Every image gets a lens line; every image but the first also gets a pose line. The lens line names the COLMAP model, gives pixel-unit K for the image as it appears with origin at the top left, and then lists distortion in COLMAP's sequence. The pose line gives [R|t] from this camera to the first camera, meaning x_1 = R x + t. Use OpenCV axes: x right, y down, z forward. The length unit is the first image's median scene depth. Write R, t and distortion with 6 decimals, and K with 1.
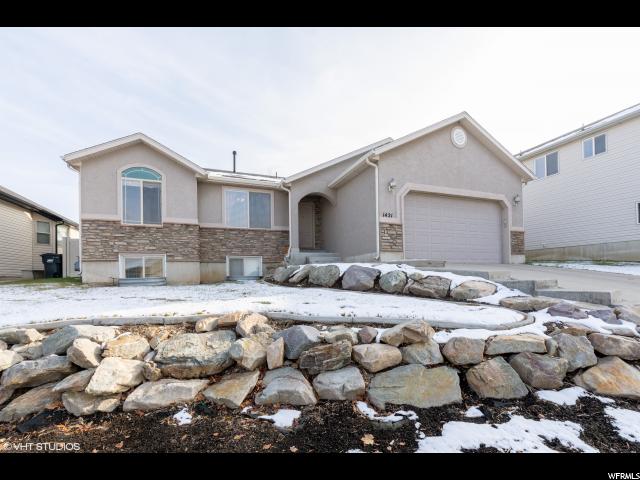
lens RADIAL K [[287.8, 0, 320.9], [0, 287.8, 260.0], [0, 0, 1]] dist [0.002340, -0.001710]
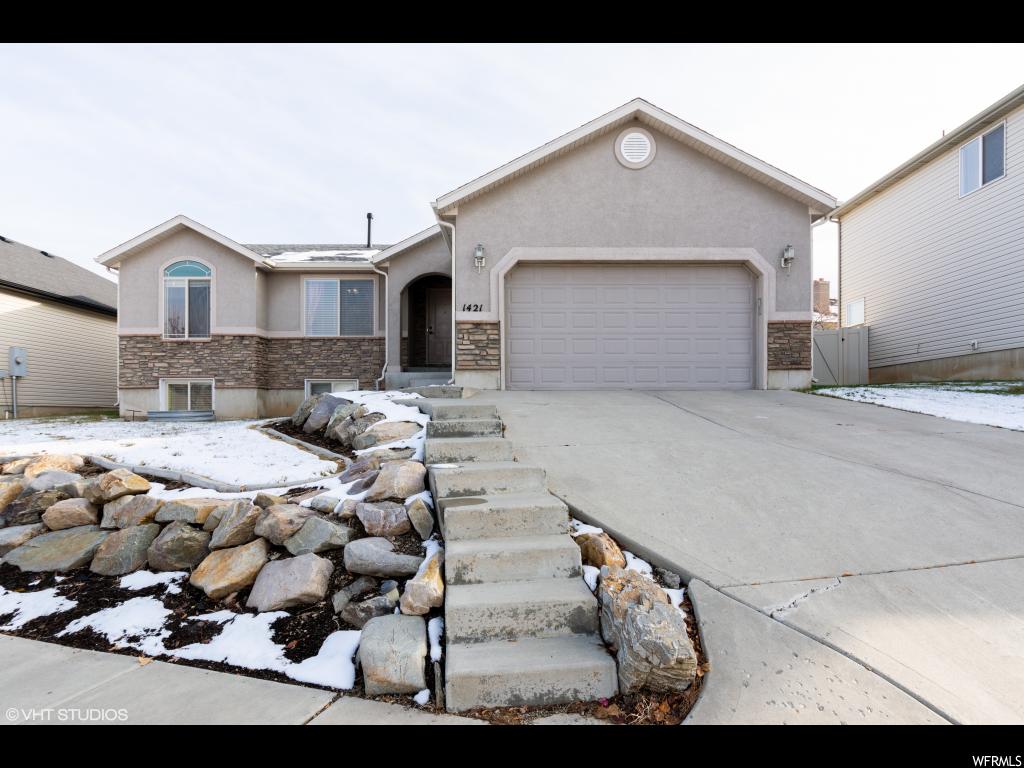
lens RADIAL K [[525.2, 0, 512.2], [0, 525.2, 387.1], [0, 0, 1]] dist [-0.000564, -0.000683]
pose [[0.937523, -0.004803, -0.347891, 0.621101], [0.009024, 0.999904, 0.010513, -0.005305], [0.347807, -0.012995, 0.937476, 0.024031]]
